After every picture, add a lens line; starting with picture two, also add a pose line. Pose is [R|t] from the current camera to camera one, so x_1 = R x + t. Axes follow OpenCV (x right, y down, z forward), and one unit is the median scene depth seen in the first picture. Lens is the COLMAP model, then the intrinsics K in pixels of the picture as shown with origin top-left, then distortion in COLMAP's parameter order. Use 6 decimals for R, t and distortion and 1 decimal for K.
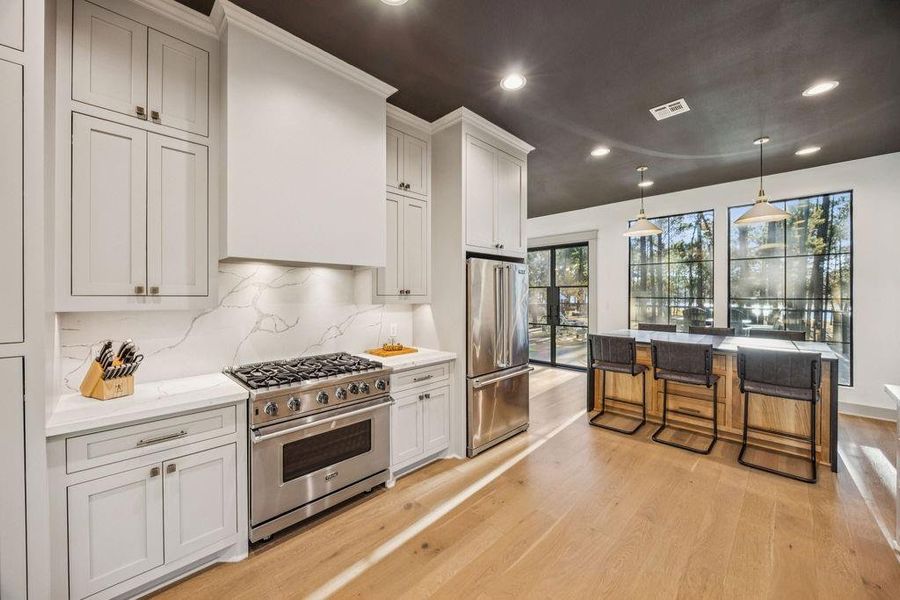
lens RADIAL K [[344.4, 0, 451.5], [0, 344.4, 294.0], [0, 0, 1]] dist [-0.000750, -0.000242]
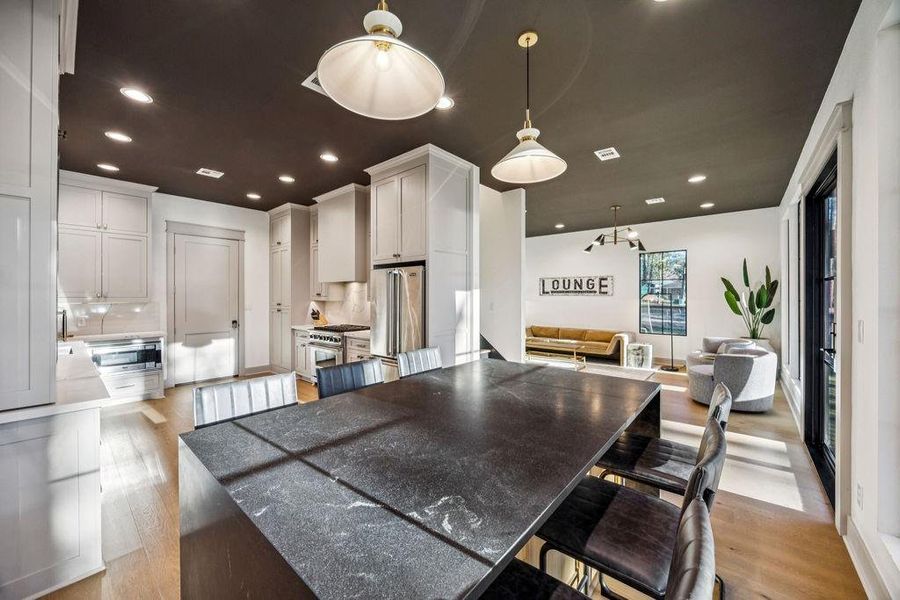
lens RADIAL K [[344.4, 0, 451.5], [0, 344.4, 294.0], [0, 0, 1]] dist [-0.000750, -0.000242]
pose [[0.055955, -0.006916, -0.998409, 1.495235], [-0.005115, 0.999961, -0.007213, 0.000920], [0.998420, 0.005510, 0.055918, 1.264525]]
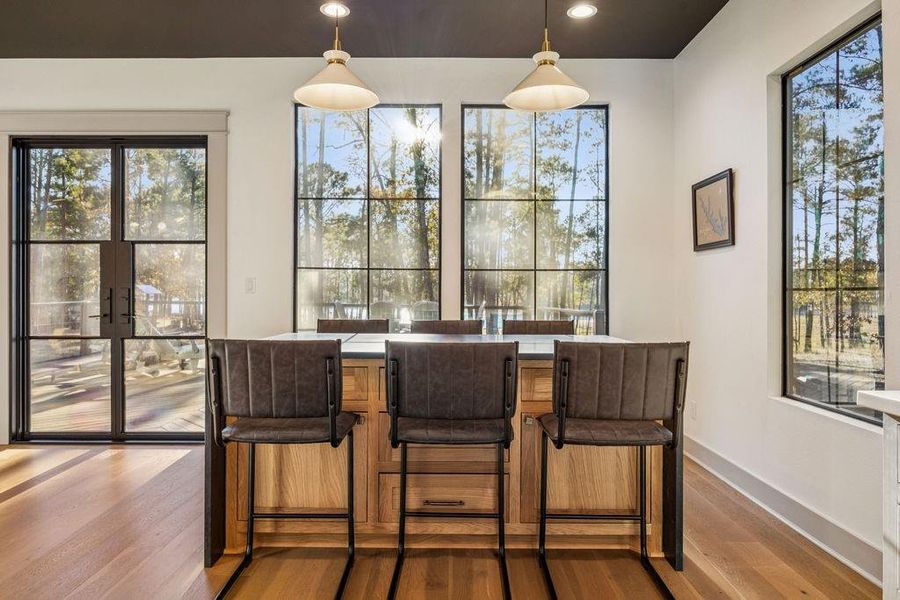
lens RADIAL K [[599.5, 0, 450.0], [0, 599.5, 300.0], [0, 0, 1]] dist [-0.006065, -0.004114]
pose [[0.720167, -0.003014, 0.693795, 0.213836], [-0.002818, 0.999970, 0.007270, 0.093837], [-0.693796, -0.007191, 0.720136, 0.551609]]
